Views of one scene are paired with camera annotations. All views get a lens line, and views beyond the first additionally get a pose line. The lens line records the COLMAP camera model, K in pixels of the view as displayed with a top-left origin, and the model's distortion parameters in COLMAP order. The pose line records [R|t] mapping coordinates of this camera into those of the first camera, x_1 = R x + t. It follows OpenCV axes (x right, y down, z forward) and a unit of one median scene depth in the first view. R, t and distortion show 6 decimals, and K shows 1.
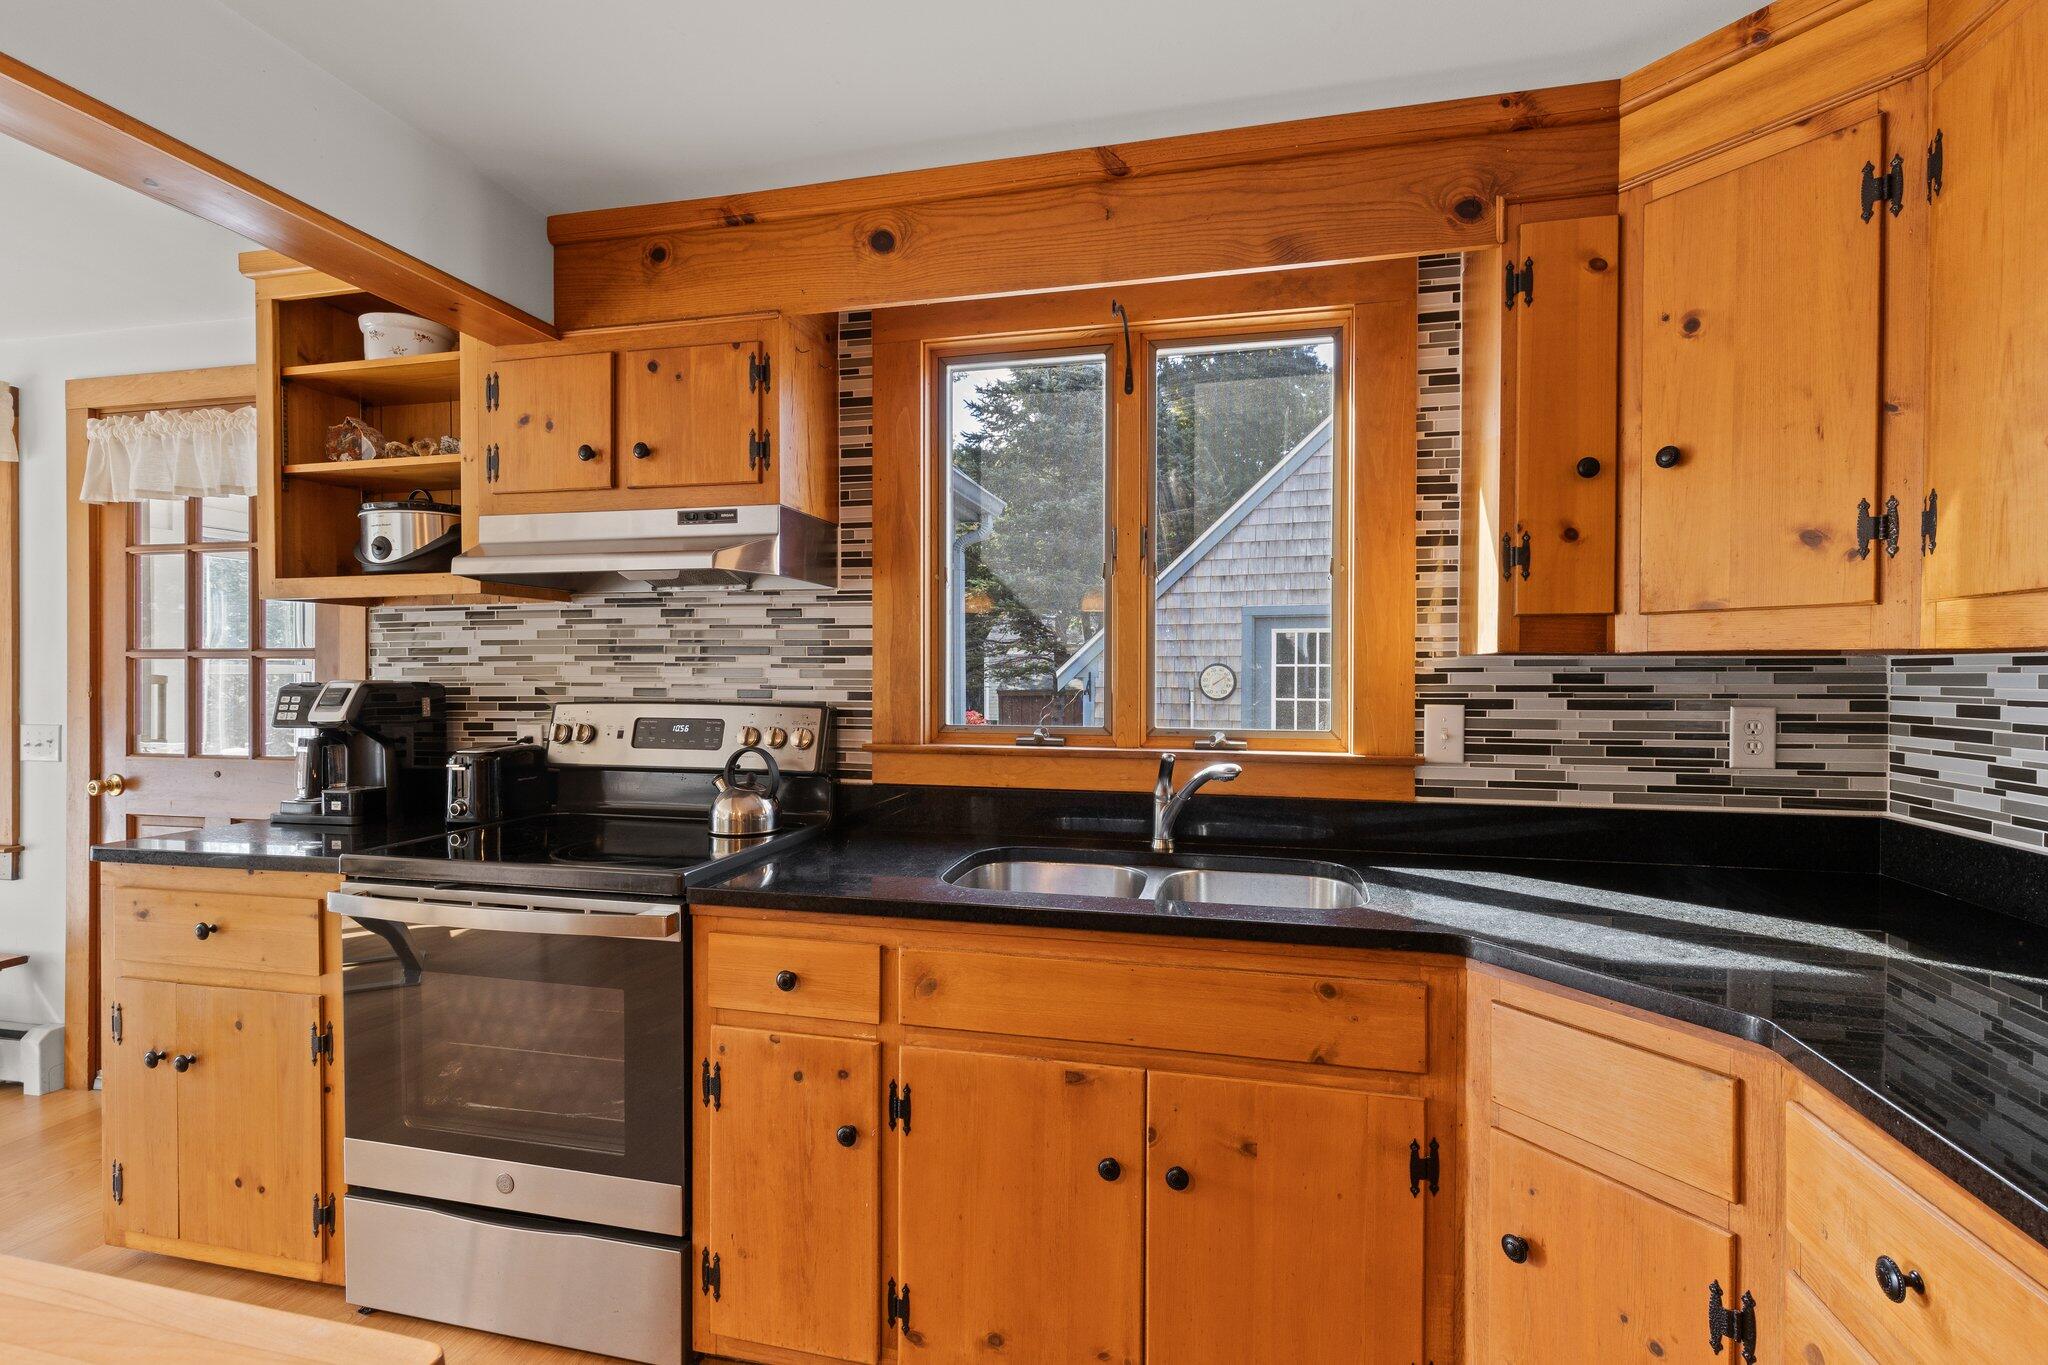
lens RADIAL K [[907.6, 0, 1020.0], [0, 907.6, 668.4], [0, 0, 1]] dist [-0.003056, -0.000360]
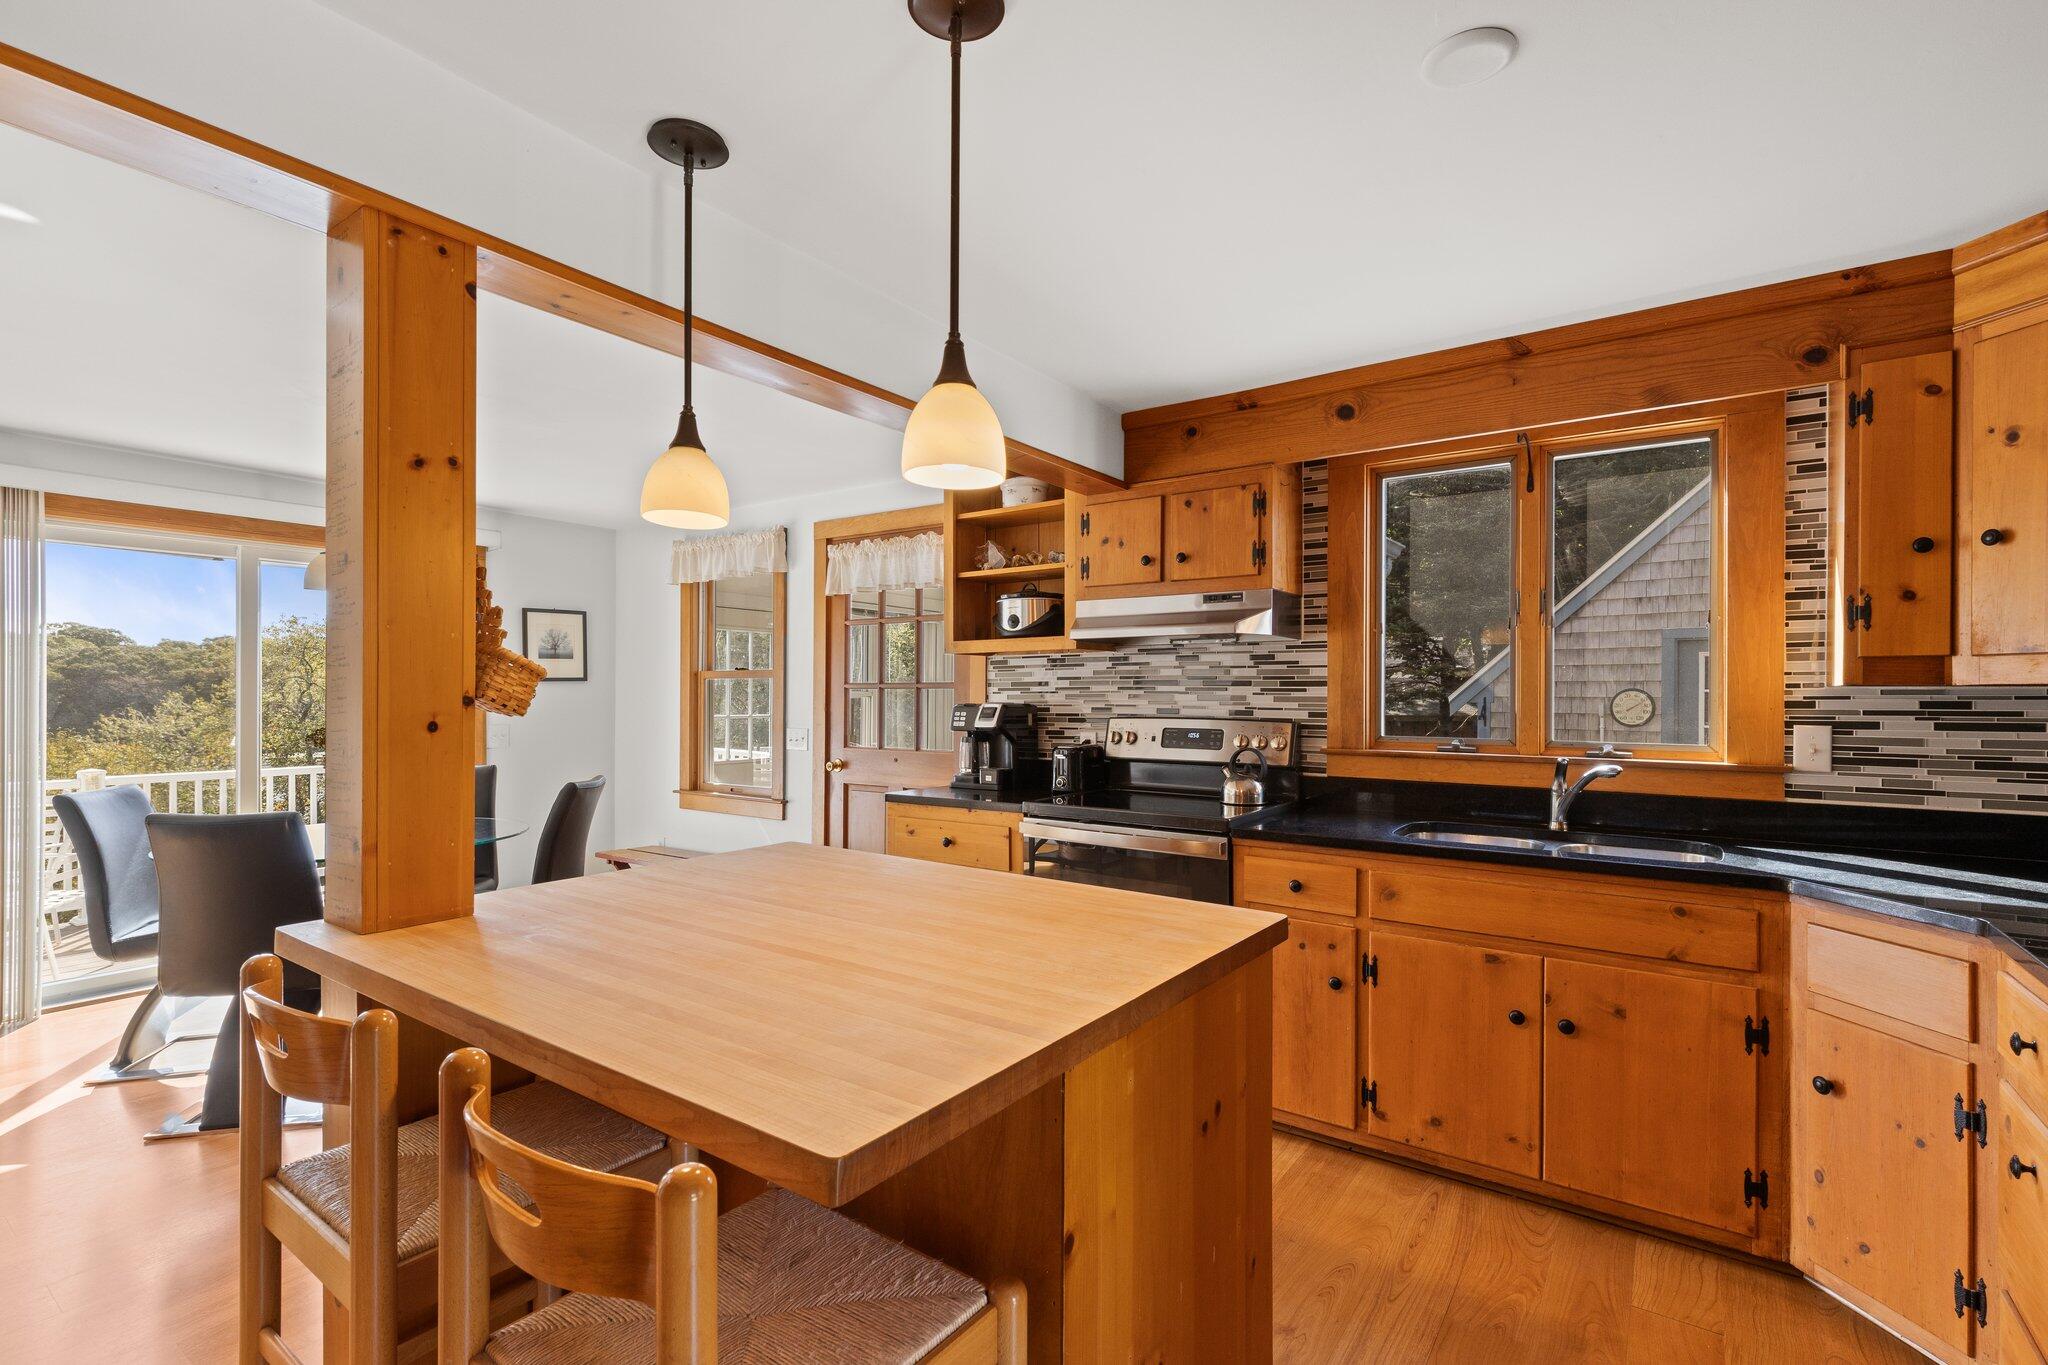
lens RADIAL K [[912.9, 0, 1036.8], [0, 912.9, 691.1], [0, 0, 1]] dist [-0.000442, -0.000582]
pose [[0.930742, -0.000441, -0.365677, -0.072290], [-0.000117, 0.999999, -0.001504, -0.005620], [0.365677, 0.001443, 0.930741, -0.577424]]
